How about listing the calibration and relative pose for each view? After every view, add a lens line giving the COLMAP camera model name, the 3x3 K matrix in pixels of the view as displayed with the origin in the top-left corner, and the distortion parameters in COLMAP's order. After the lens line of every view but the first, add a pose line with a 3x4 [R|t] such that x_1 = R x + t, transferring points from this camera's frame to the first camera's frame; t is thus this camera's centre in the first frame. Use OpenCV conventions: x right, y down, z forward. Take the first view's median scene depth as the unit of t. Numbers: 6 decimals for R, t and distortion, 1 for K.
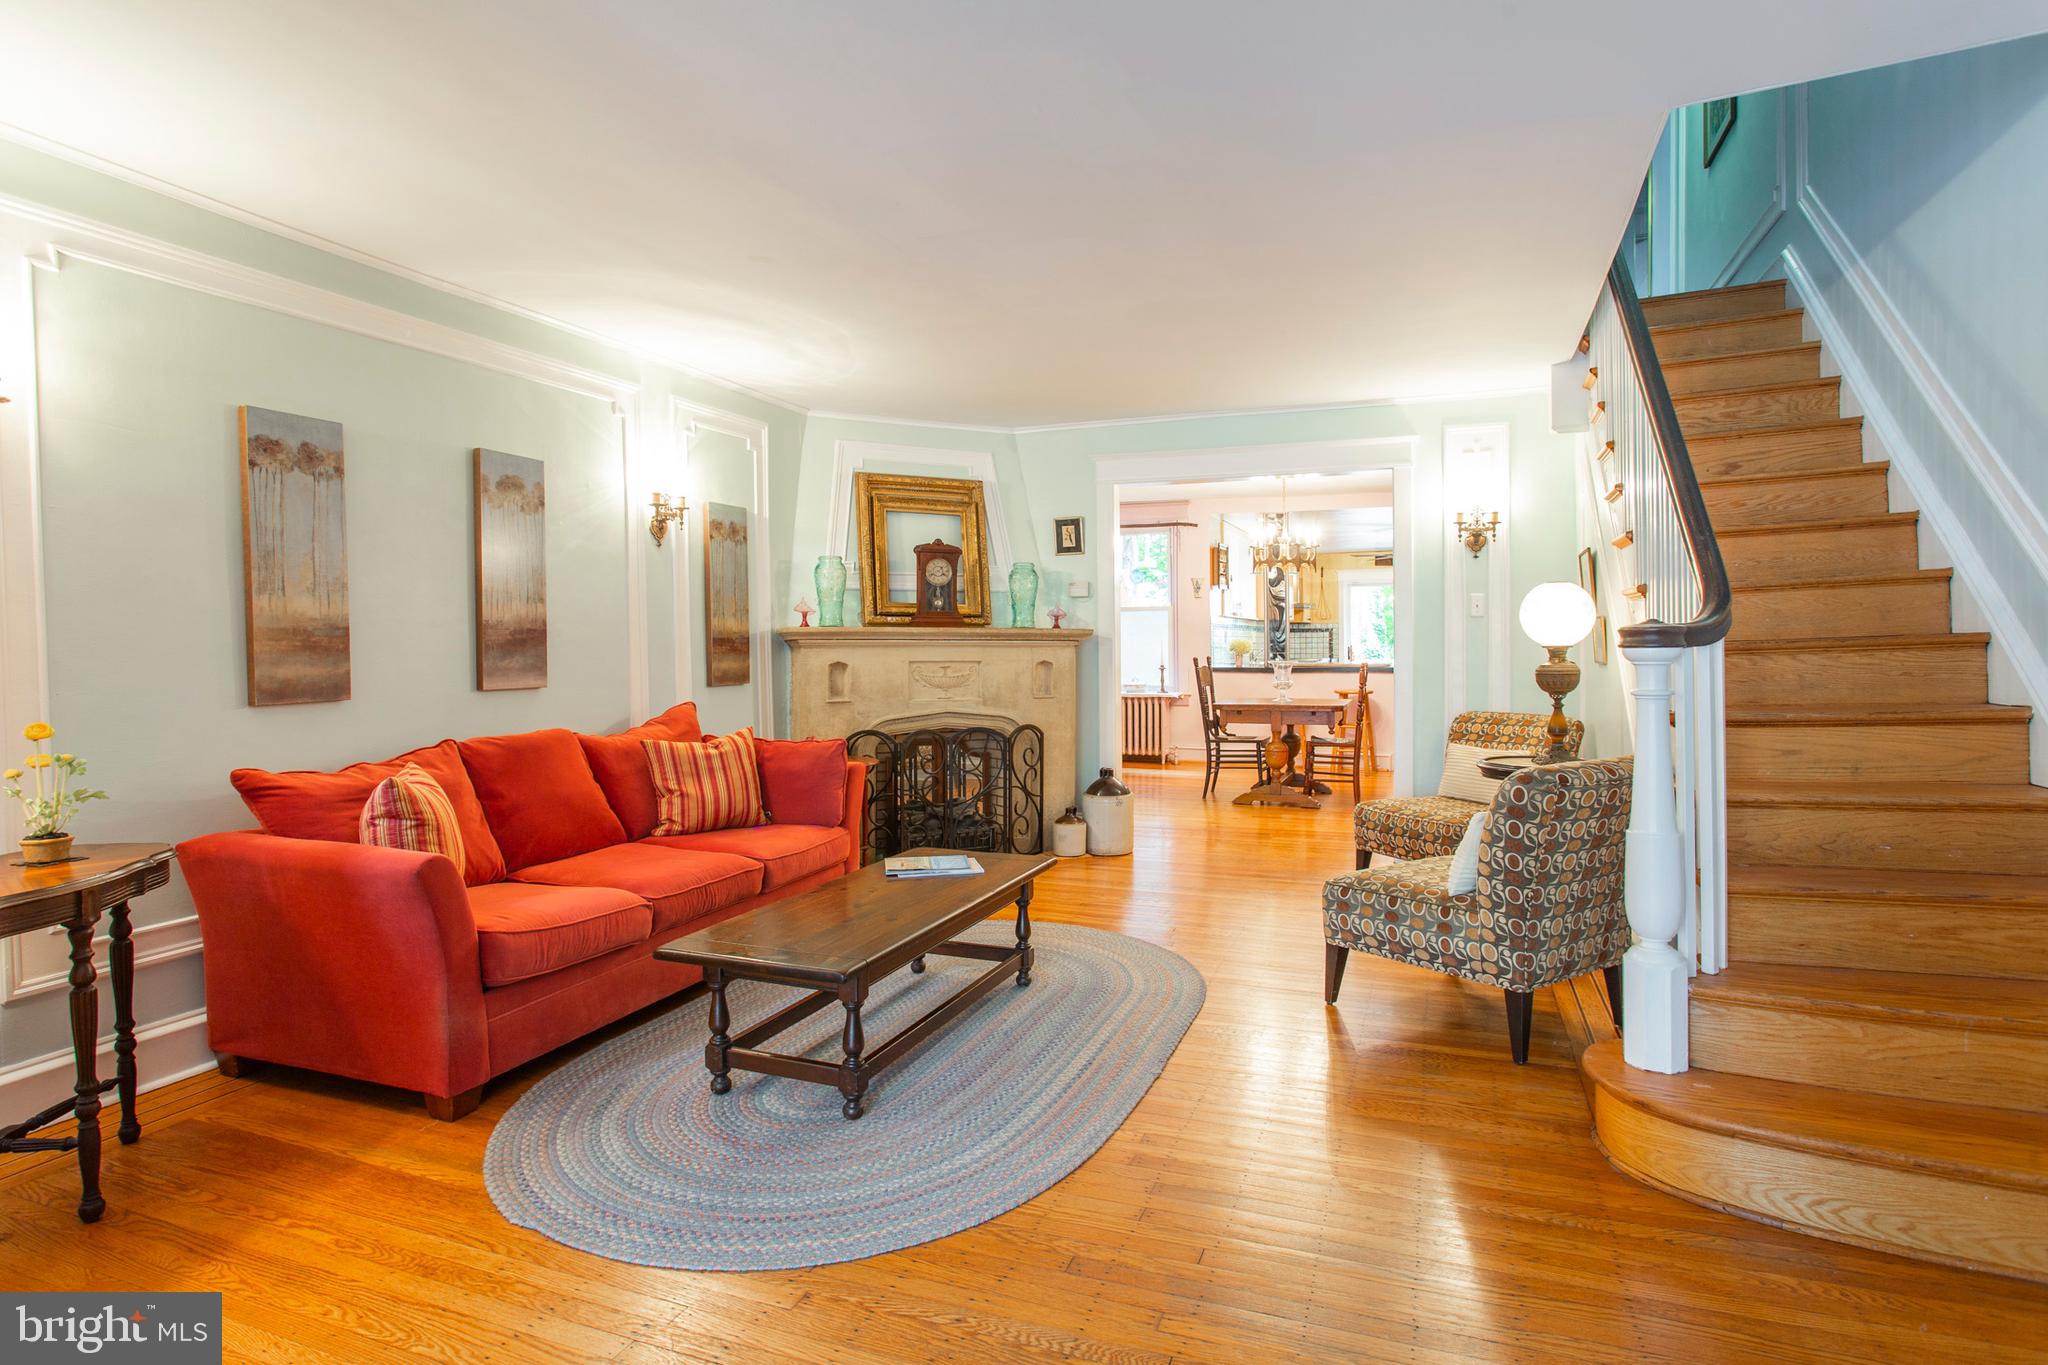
lens RADIAL K [[998.2, 0, 1027.2], [0, 998.2, 642.3], [0, 0, 1]] dist [-0.022939, 0.009109]
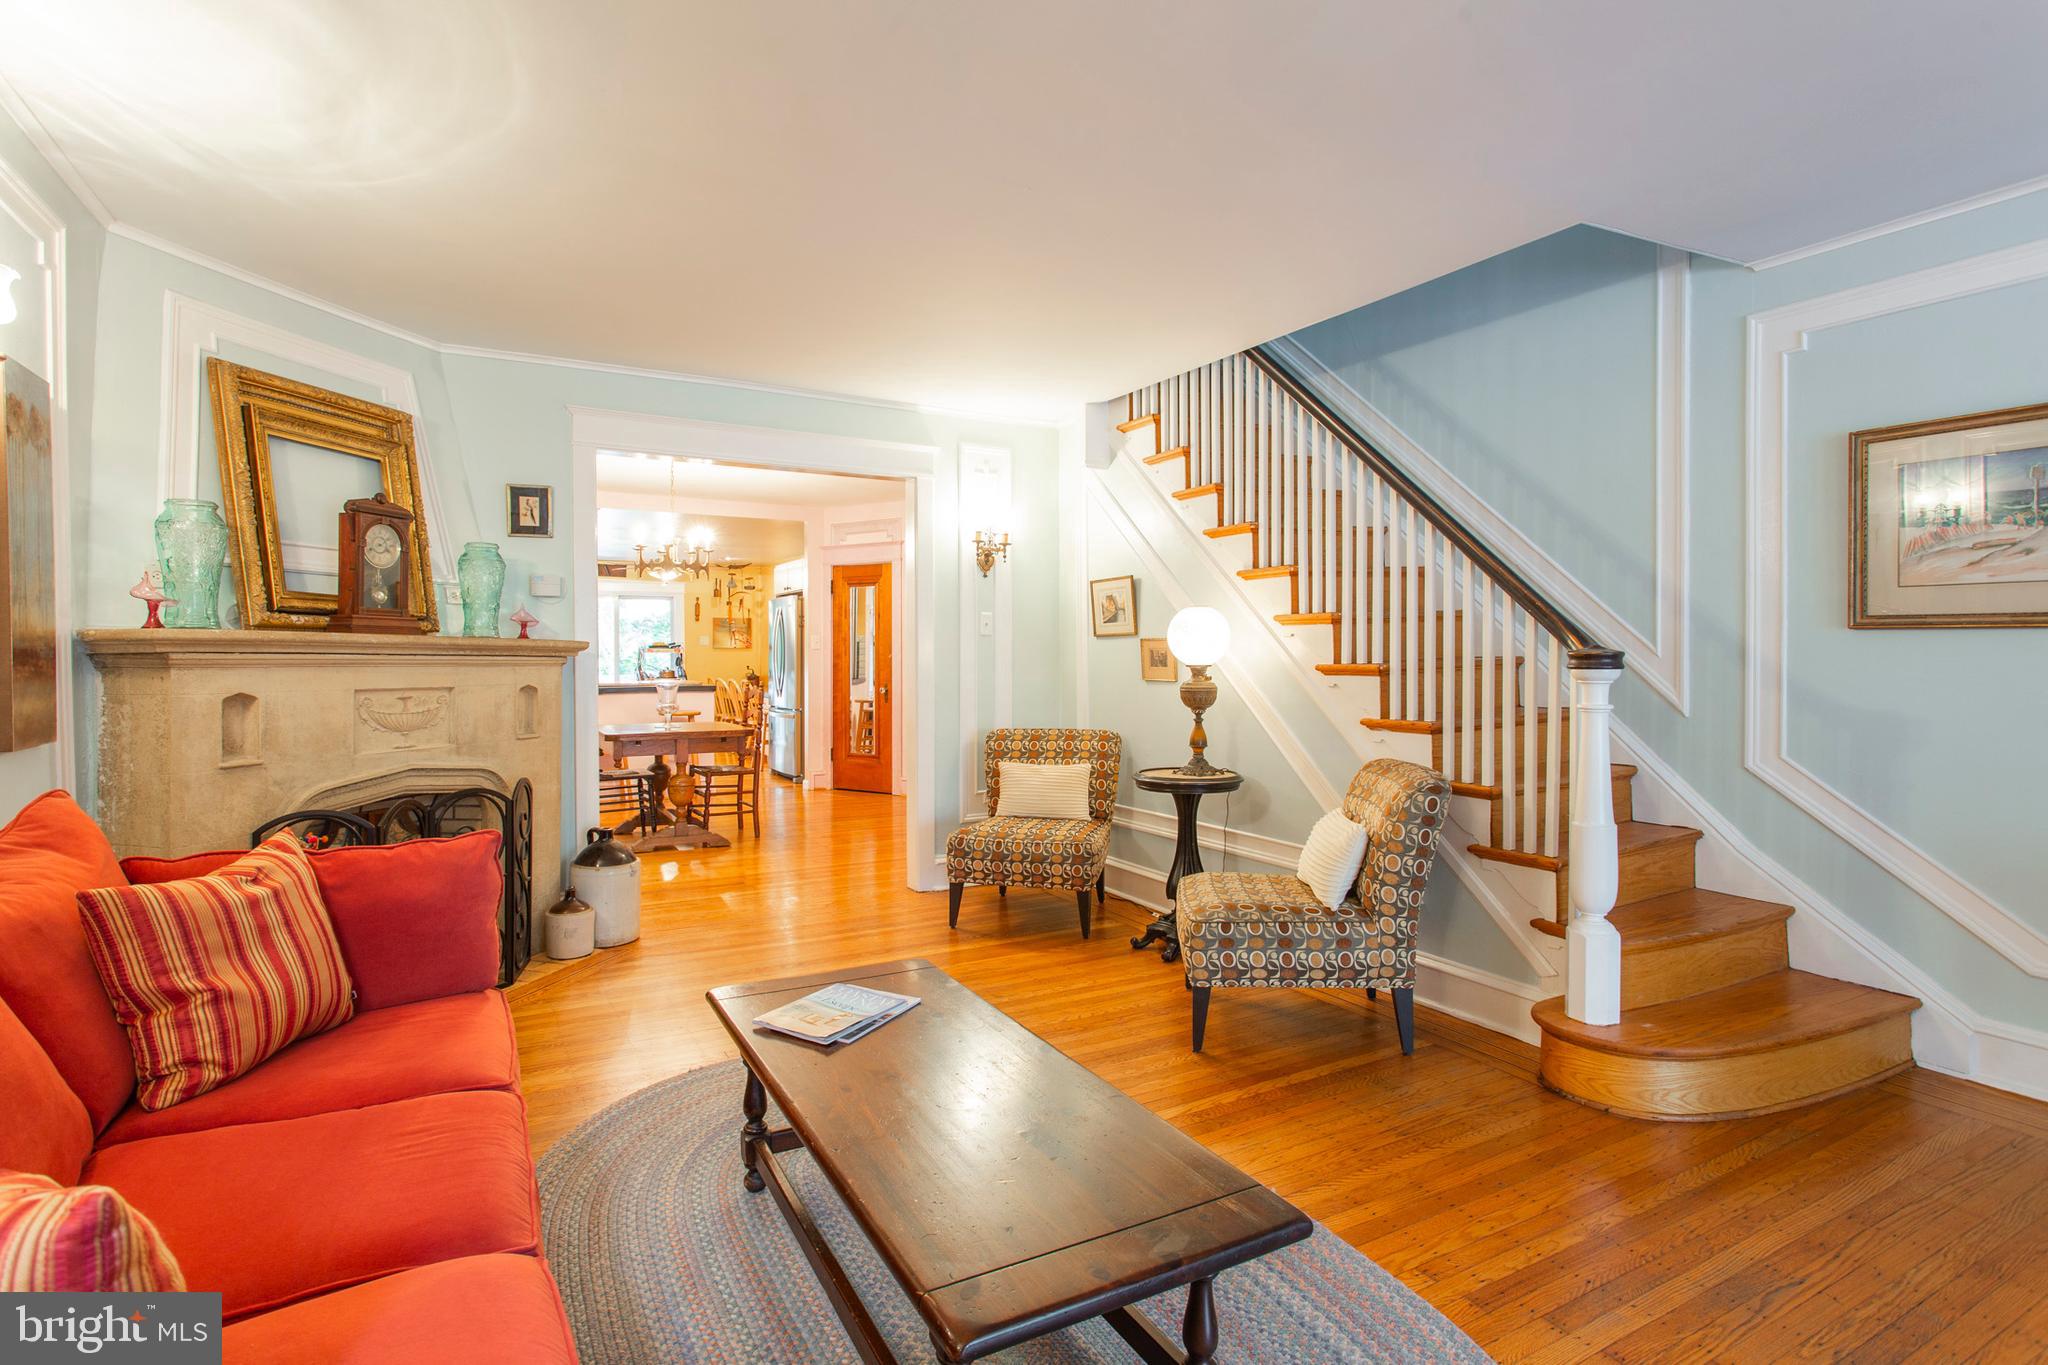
lens RADIAL K [[1011.4, 0, 1020.0], [0, 1011.4, 661.8], [0, 0, 1]] dist [-0.016914, 0.010260]
pose [[0.671365, 0.001377, 0.741126, -0.294122], [-0.003762, 0.999992, 0.001549, -0.000443], [-0.741118, -0.003828, 0.671364, 0.285942]]
